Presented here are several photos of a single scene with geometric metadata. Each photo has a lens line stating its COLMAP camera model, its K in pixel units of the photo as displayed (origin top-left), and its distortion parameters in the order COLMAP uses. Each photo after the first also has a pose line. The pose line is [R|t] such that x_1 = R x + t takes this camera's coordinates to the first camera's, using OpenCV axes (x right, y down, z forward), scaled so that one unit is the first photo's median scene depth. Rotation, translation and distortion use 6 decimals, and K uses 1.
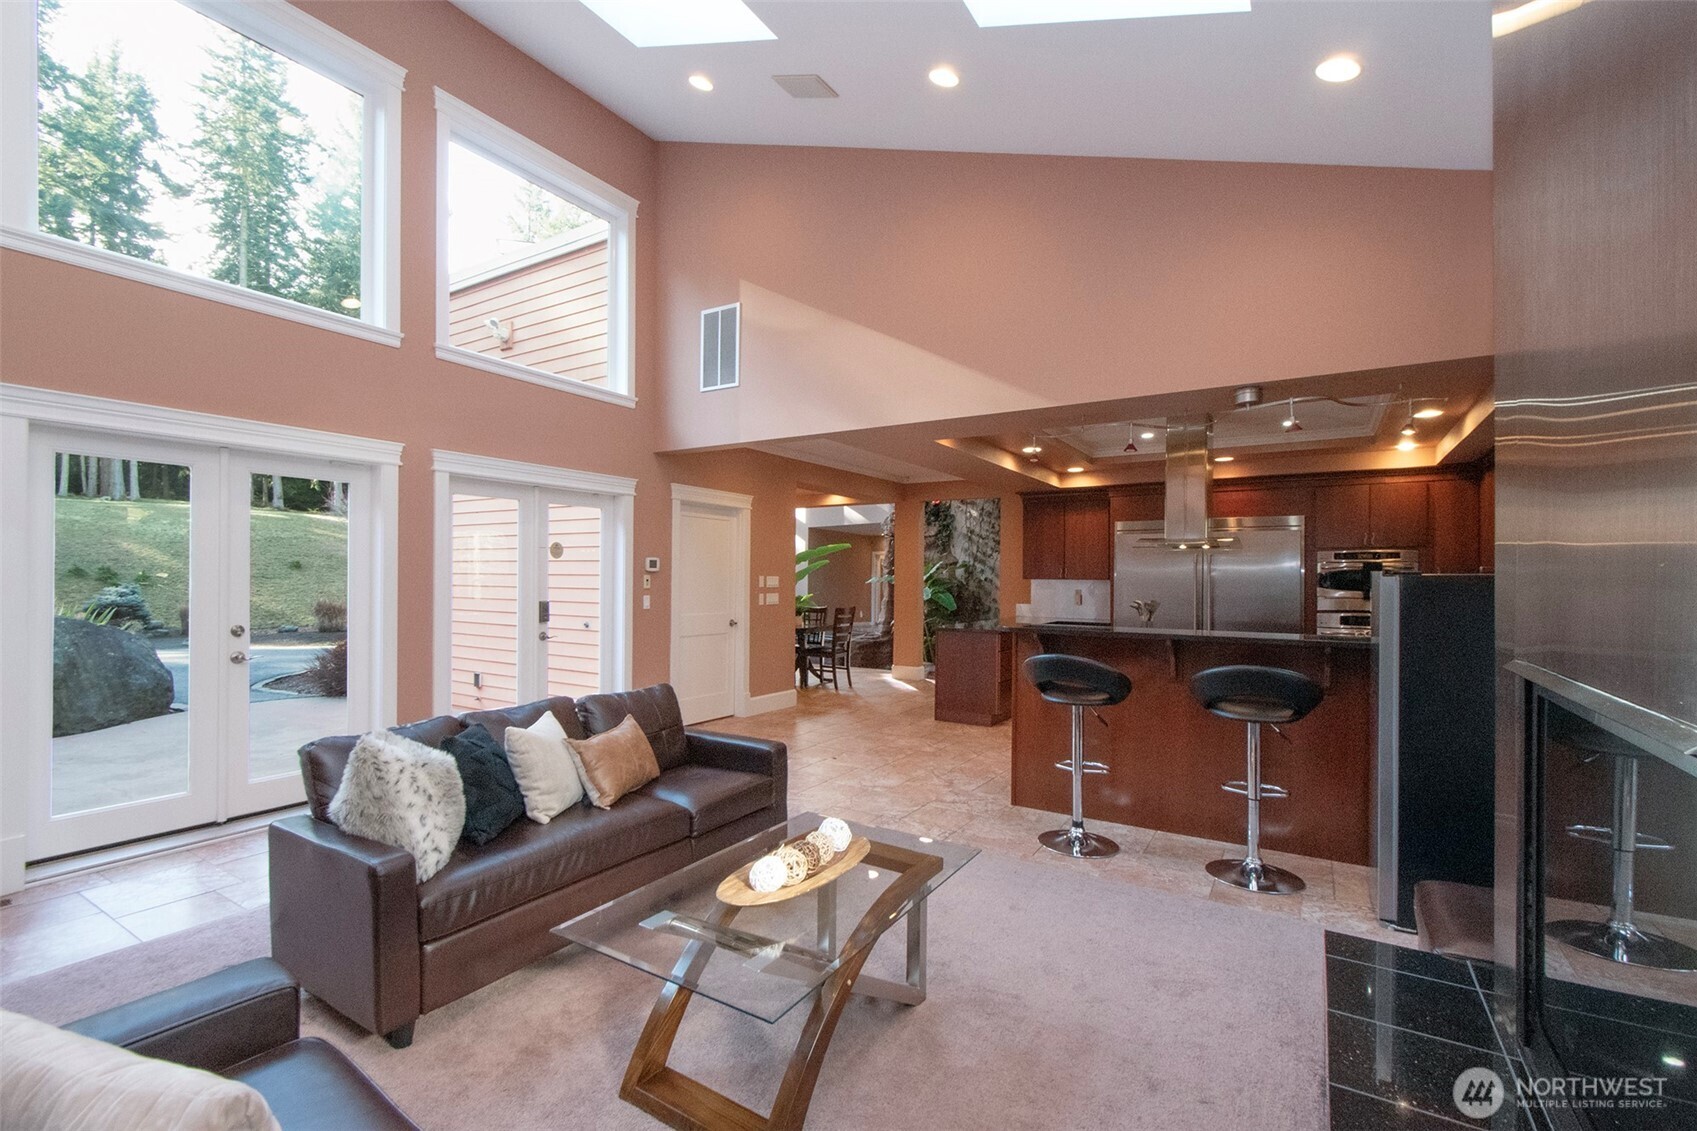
lens RADIAL K [[773.3, 0, 815.3], [0, 773.3, 567.0], [0, 0, 1]] dist [0.000480, 0.000129]
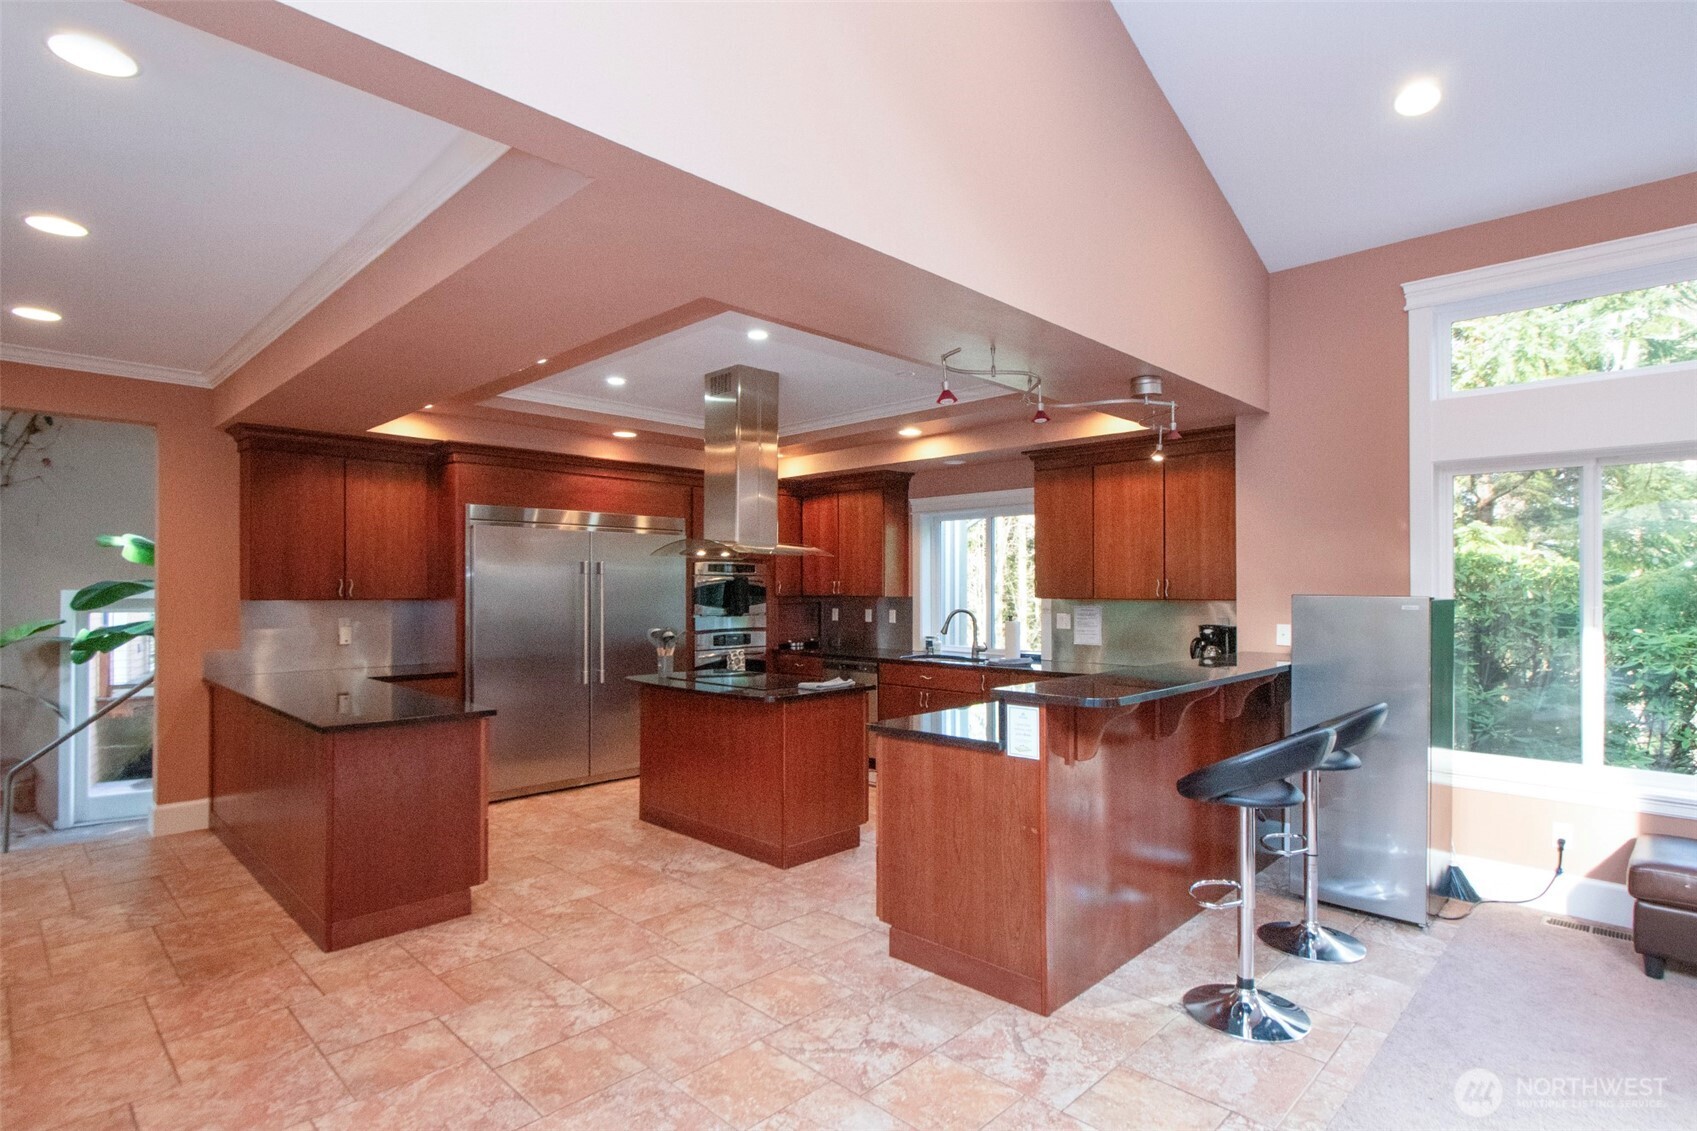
lens RADIAL K [[854.6, 0, 840.2], [0, 854.6, 584.9], [0, 0, 1]] dist [-0.003268, 0.000474]
pose [[0.197076, -0.006369, 0.980367, -0.223489], [-0.013330, 0.999869, 0.009176, -0.005284], [-0.980298, -0.014876, 0.196965, 0.606768]]
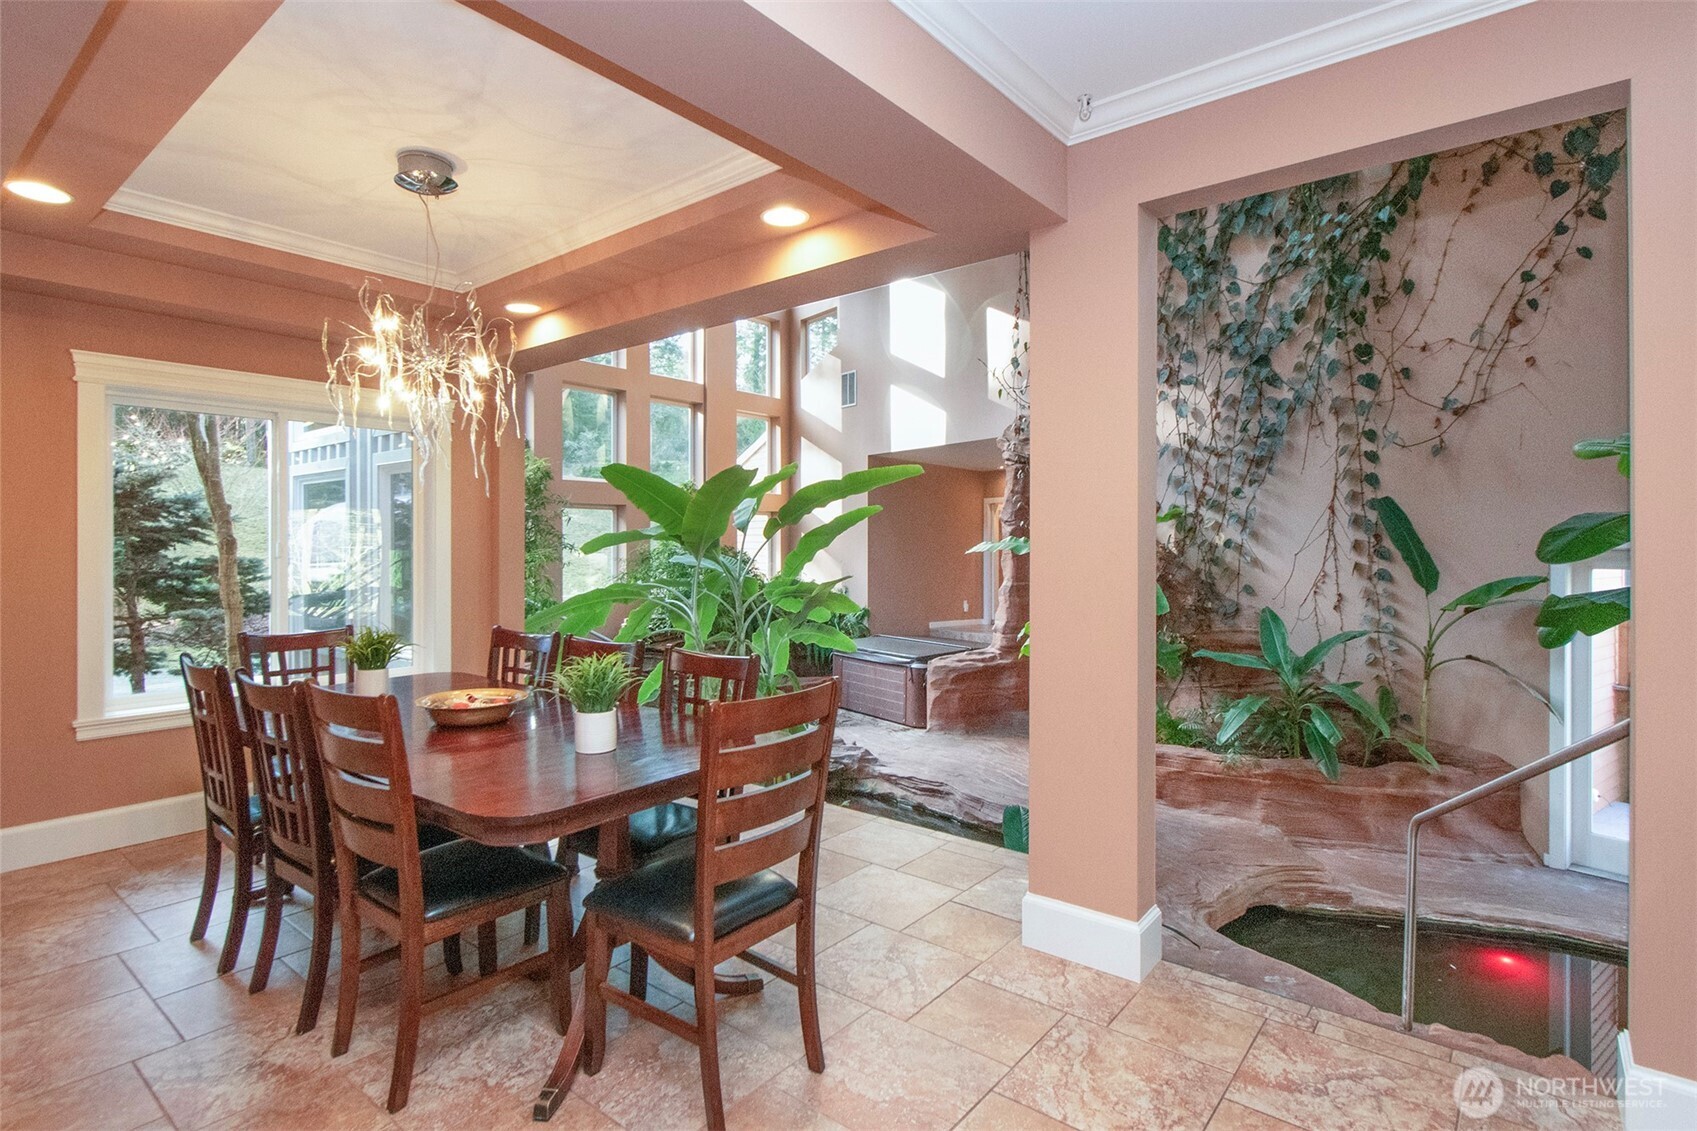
lens RADIAL K [[854.6, 0, 835.3], [0, 854.6, 543.9], [0, 0, 1]] dist [-0.003268, 0.000474]
pose [[0.993724, -0.007783, -0.111587, 0.091590], [0.009224, 0.999881, 0.012403, 0.015722], [0.111478, -0.013354, 0.993677, 0.956264]]
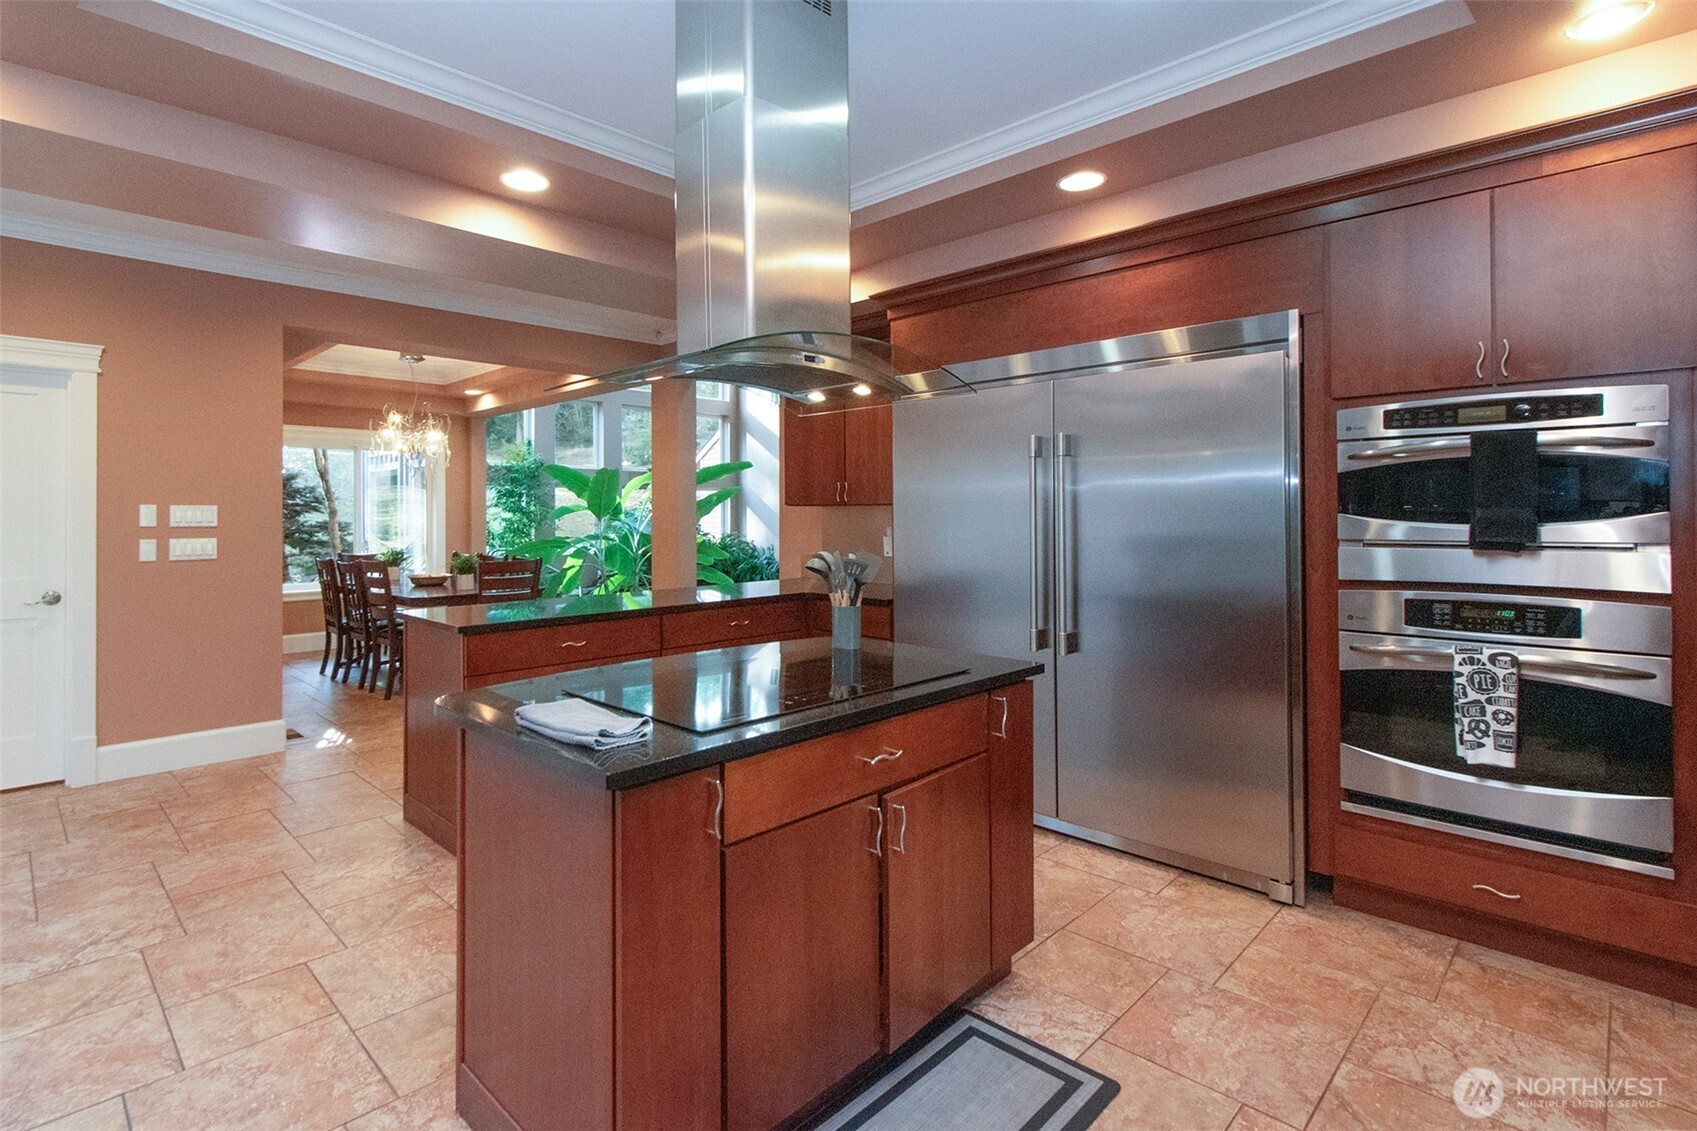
lens RADIAL K [[829.3, 0, 806.4], [0, 829.3, 513.6], [0, 0, 1]] dist [0.004622, 0.000283]
pose [[0.977471, -0.011677, -0.210745, 0.460670], [0.014330, 0.999836, 0.011070, 0.017274], [0.210581, -0.013840, 0.977478, 0.543939]]
